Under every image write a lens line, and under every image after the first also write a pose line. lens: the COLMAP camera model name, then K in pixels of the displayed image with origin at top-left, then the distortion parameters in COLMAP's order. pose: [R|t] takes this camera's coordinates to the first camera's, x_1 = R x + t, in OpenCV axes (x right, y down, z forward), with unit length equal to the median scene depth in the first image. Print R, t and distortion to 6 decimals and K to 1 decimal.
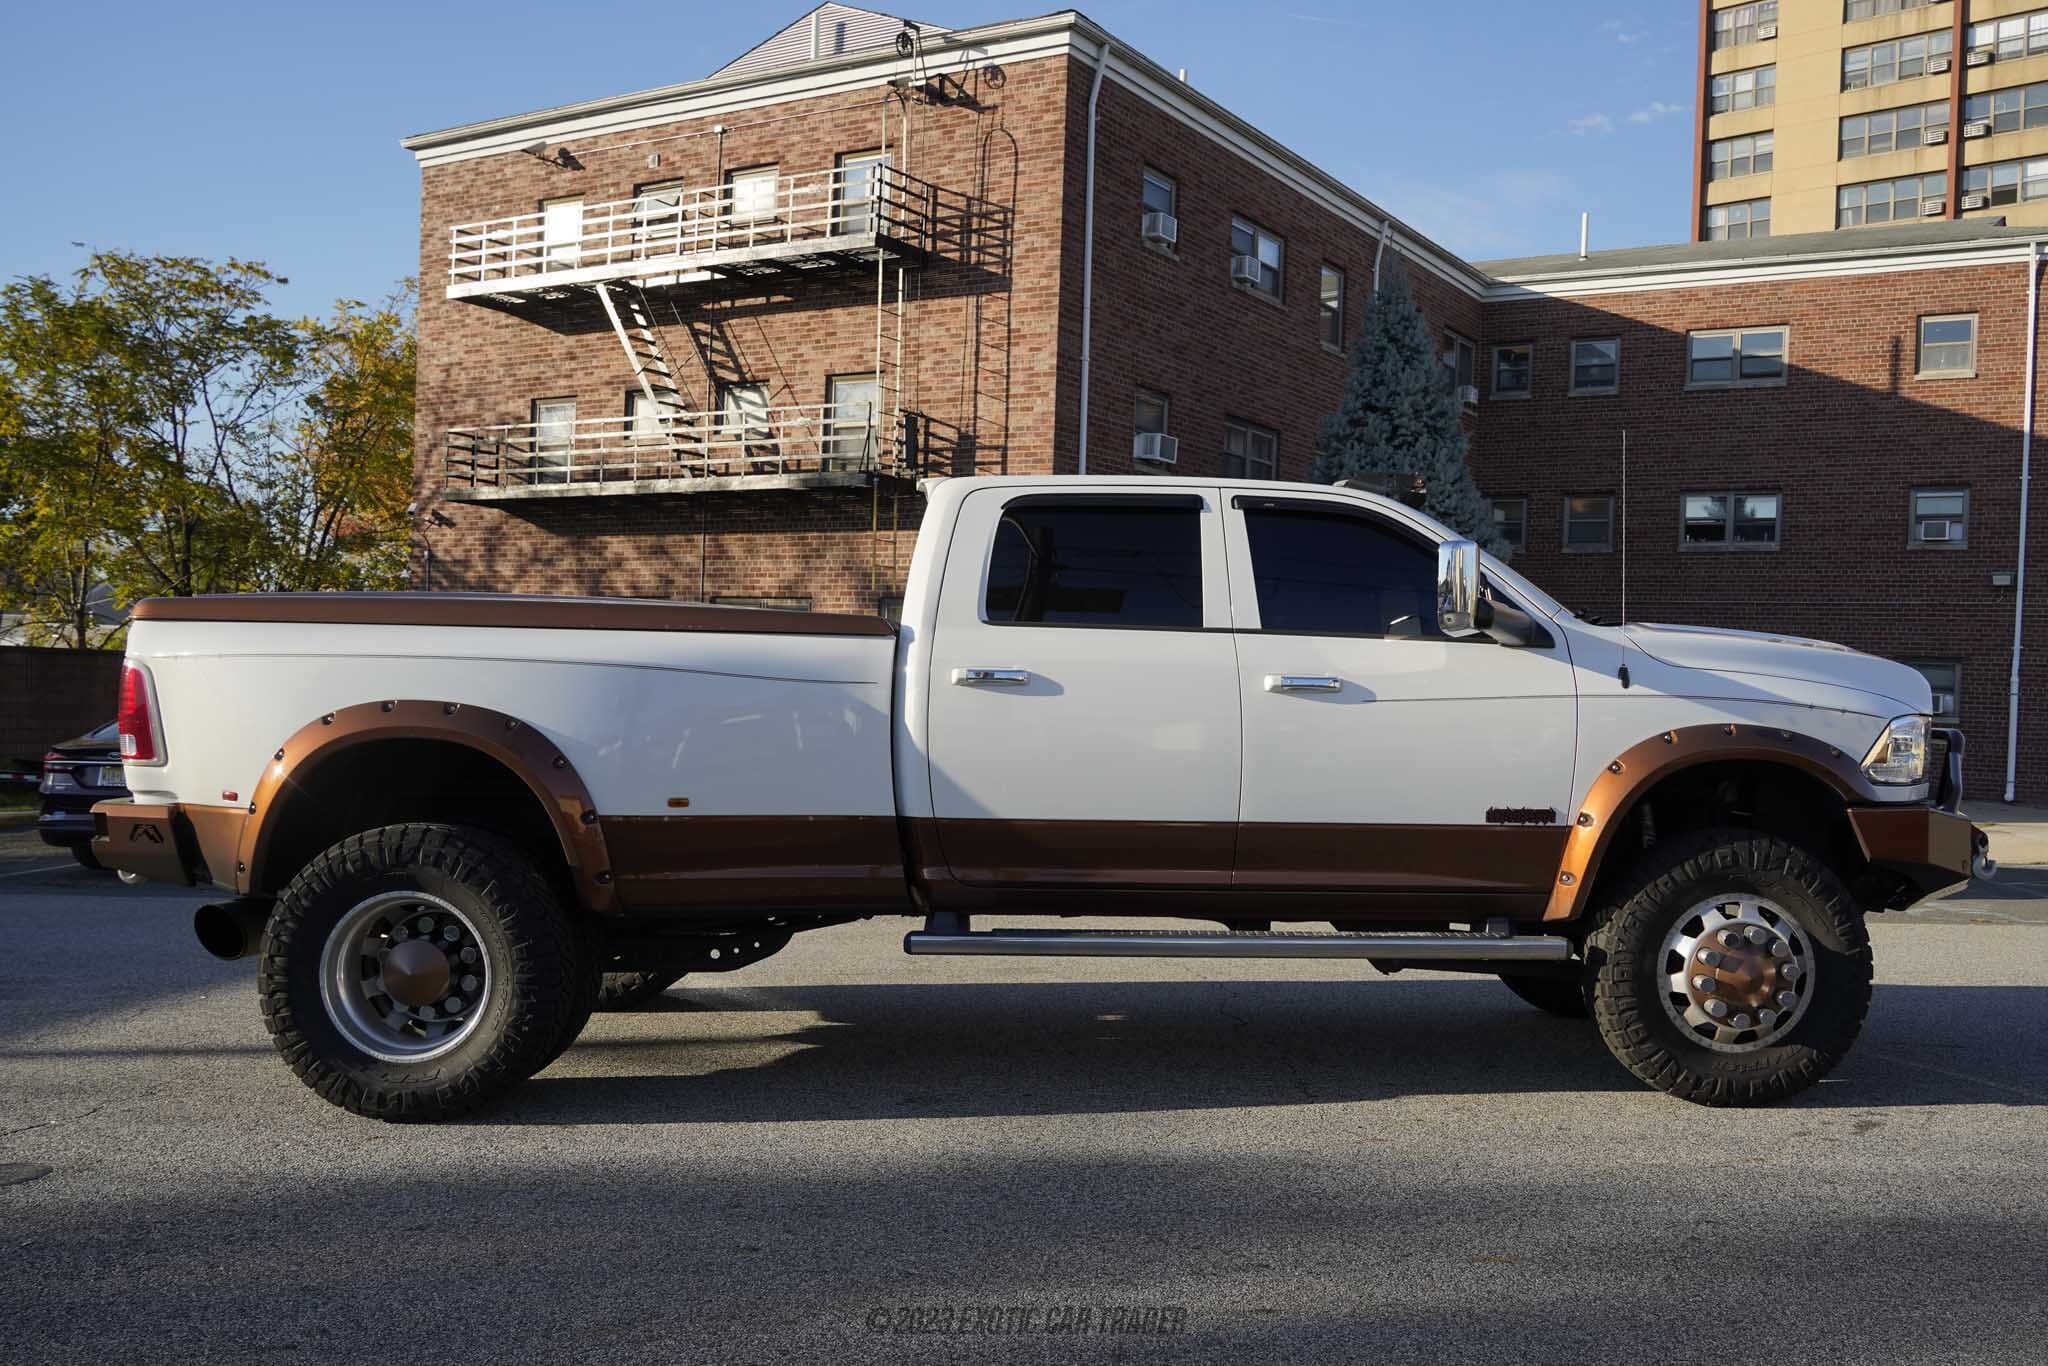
lens RADIAL K [[1785.6, 0, 1051.7], [0, 1785.6, 761.6], [0, 0, 1]] dist [-0.017276, 0.002066]
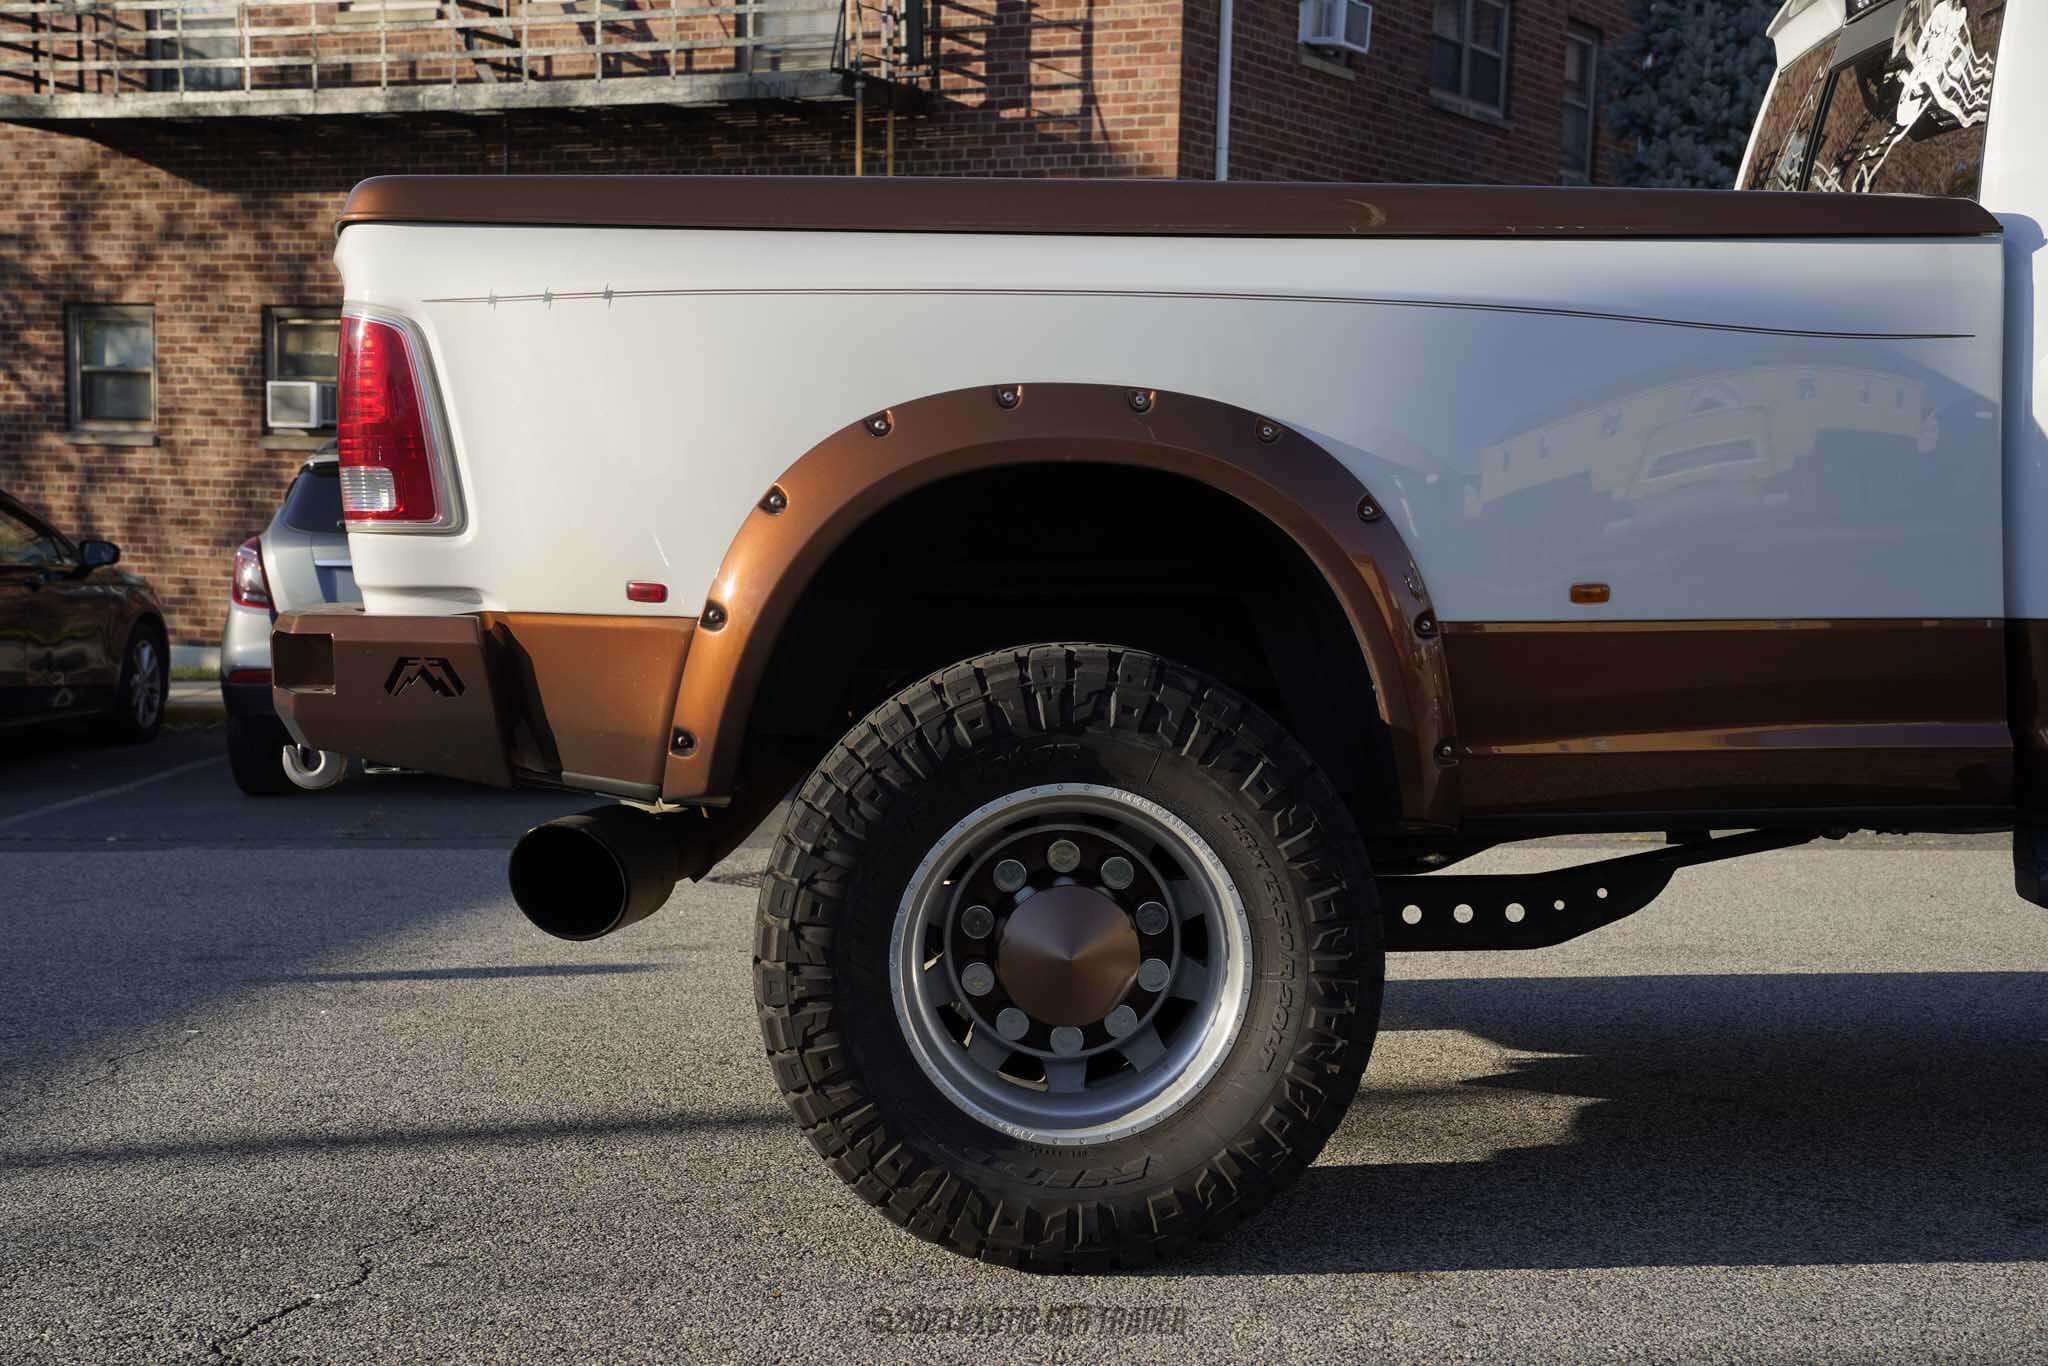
lens RADIAL K [[3048.8, 0, 1023.9], [0, 3048.8, 715.8], [0, 0, 1]] dist [0.296040, 0.118215]
pose [[0.999326, -0.013786, 0.034034, -0.365041], [0.012649, 0.999362, 0.033415, 0.024692], [-0.034473, -0.032962, 0.998862, 0.169893]]
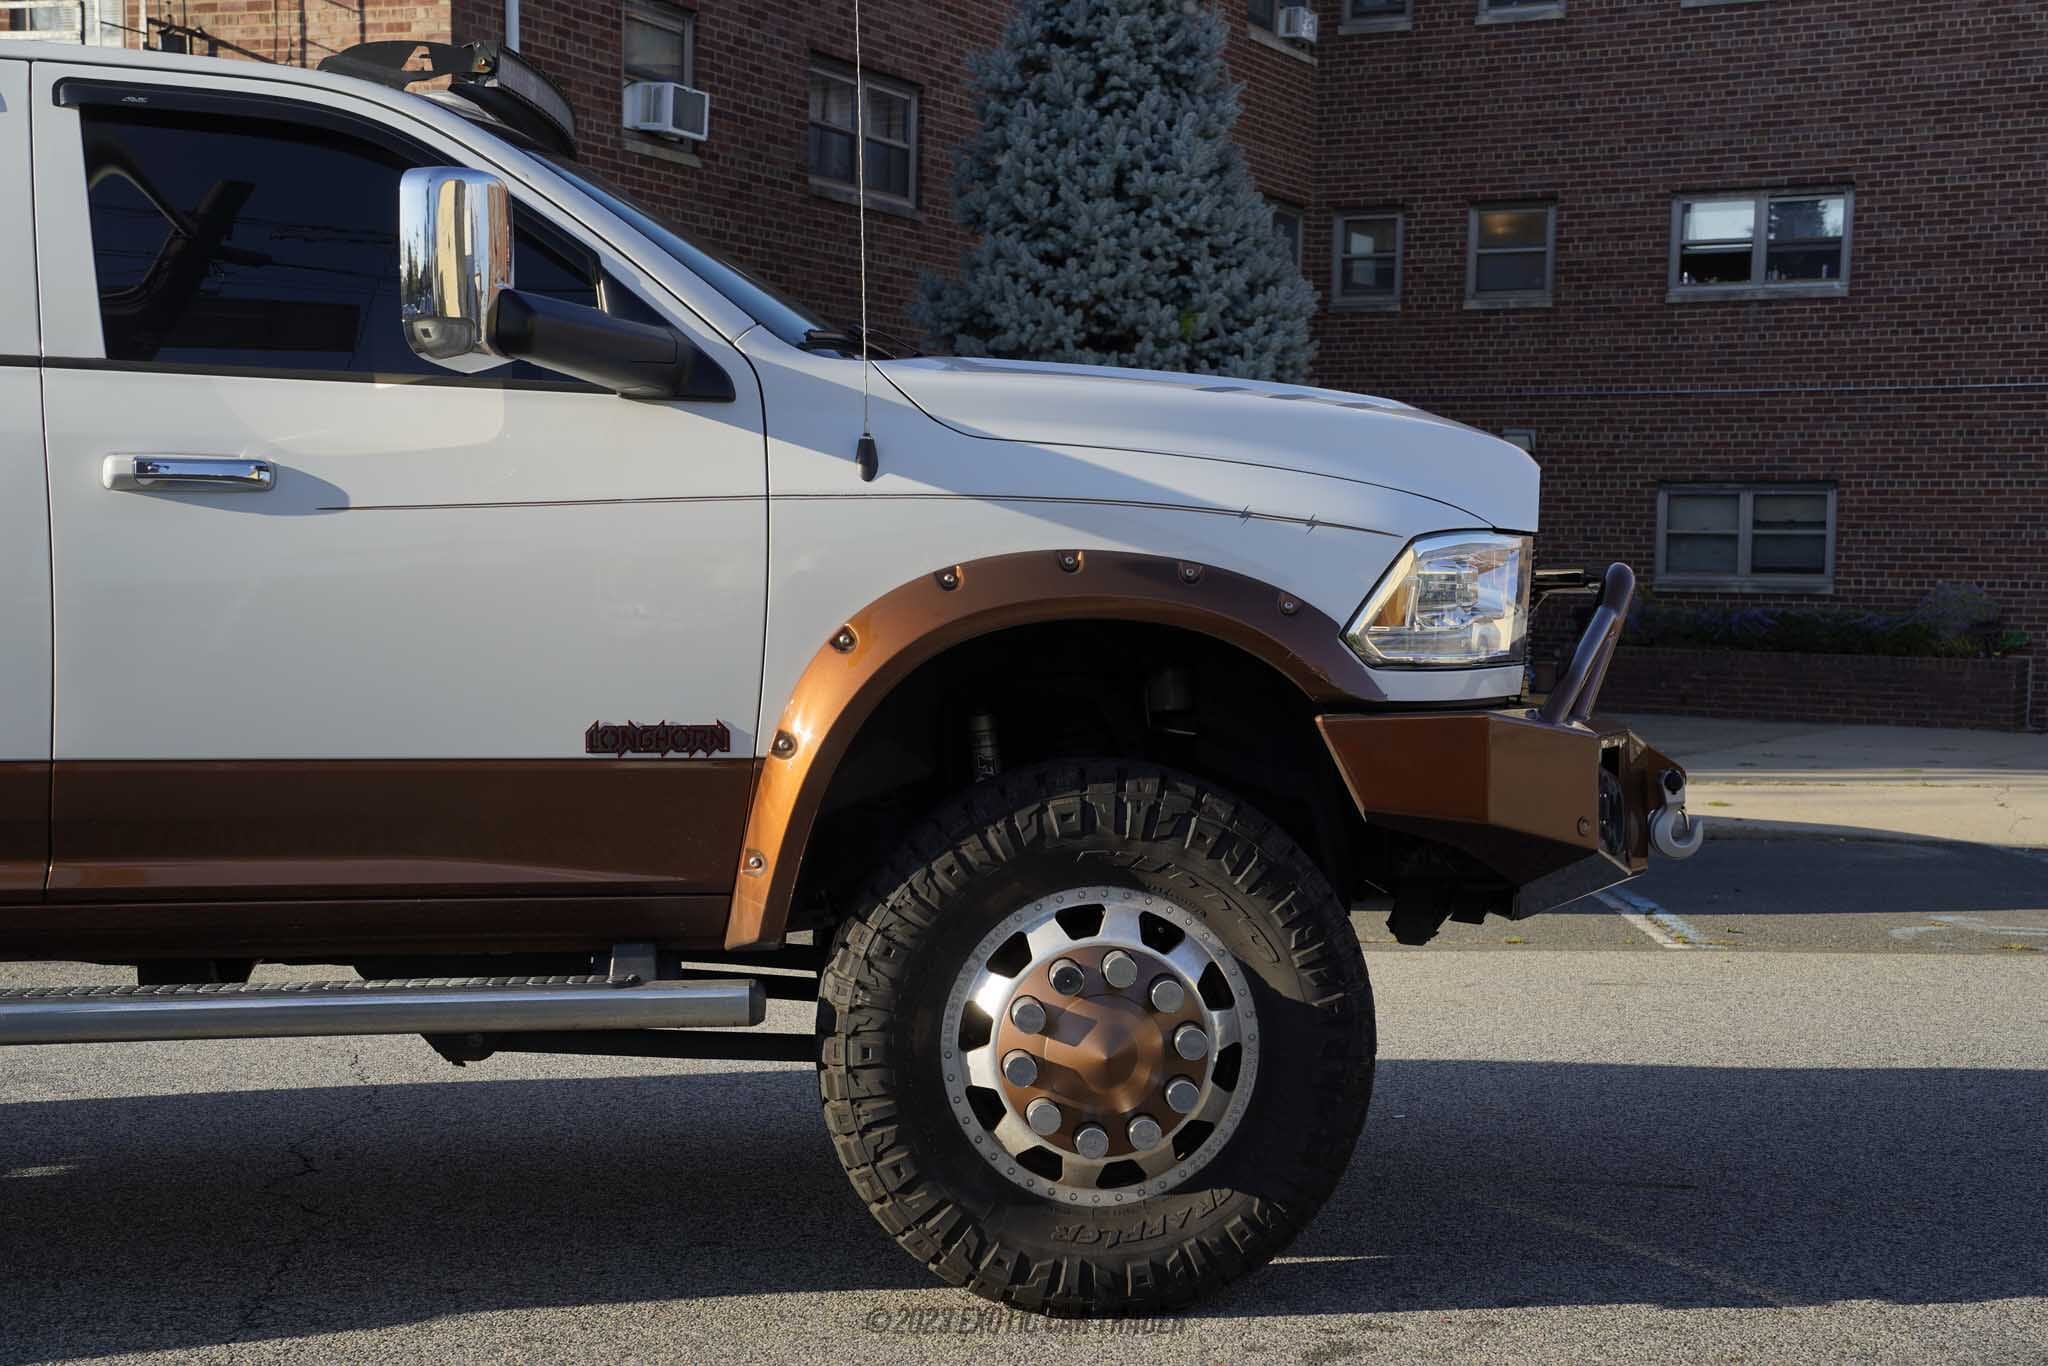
lens RADIAL K [[3048.8, 0, 1023.9], [0, 3048.8, 715.8], [0, 0, 1]] dist [0.296040, 0.118215]
pose [[0.997541, -0.013427, 0.068784, 0.303771], [0.013165, 0.999904, 0.004272, 0.021541], [-0.068835, -0.003356, 0.997622, 0.139450]]
